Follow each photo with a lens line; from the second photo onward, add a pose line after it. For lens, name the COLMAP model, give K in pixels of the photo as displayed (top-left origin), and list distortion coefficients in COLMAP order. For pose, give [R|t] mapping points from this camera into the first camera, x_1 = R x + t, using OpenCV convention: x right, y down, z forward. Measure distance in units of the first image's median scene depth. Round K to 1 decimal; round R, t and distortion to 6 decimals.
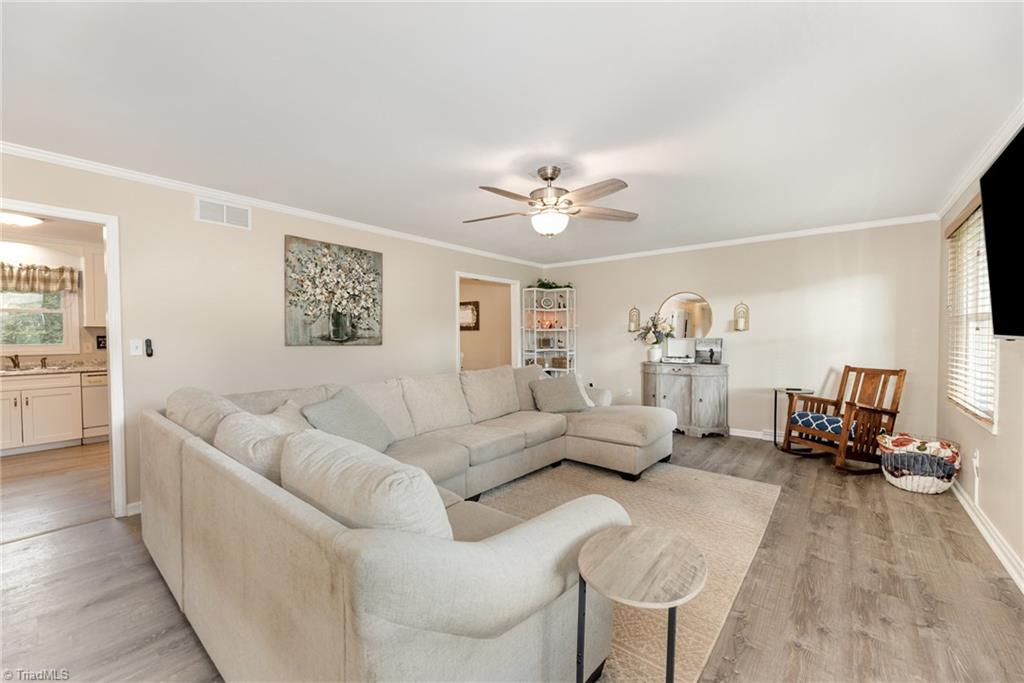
lens RADIAL K [[427.3, 0, 507.8], [0, 427.3, 346.3], [0, 0, 1]] dist [-0.000723, -0.000011]
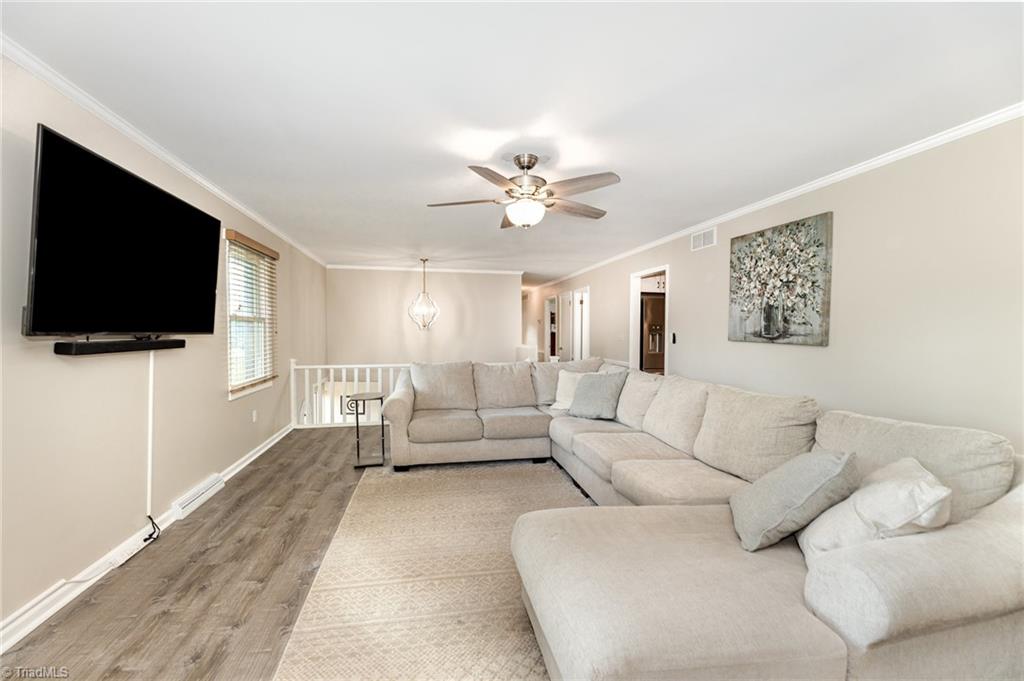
lens RADIAL K [[427.3, 0, 507.8], [0, 427.3, 345.3], [0, 0, 1]] dist [-0.000723, -0.000011]
pose [[-0.642176, 0.027728, -0.766056, 0.619016], [-0.021492, 0.998301, 0.054151, -0.033398], [0.766256, 0.051239, -0.640489, 1.152204]]
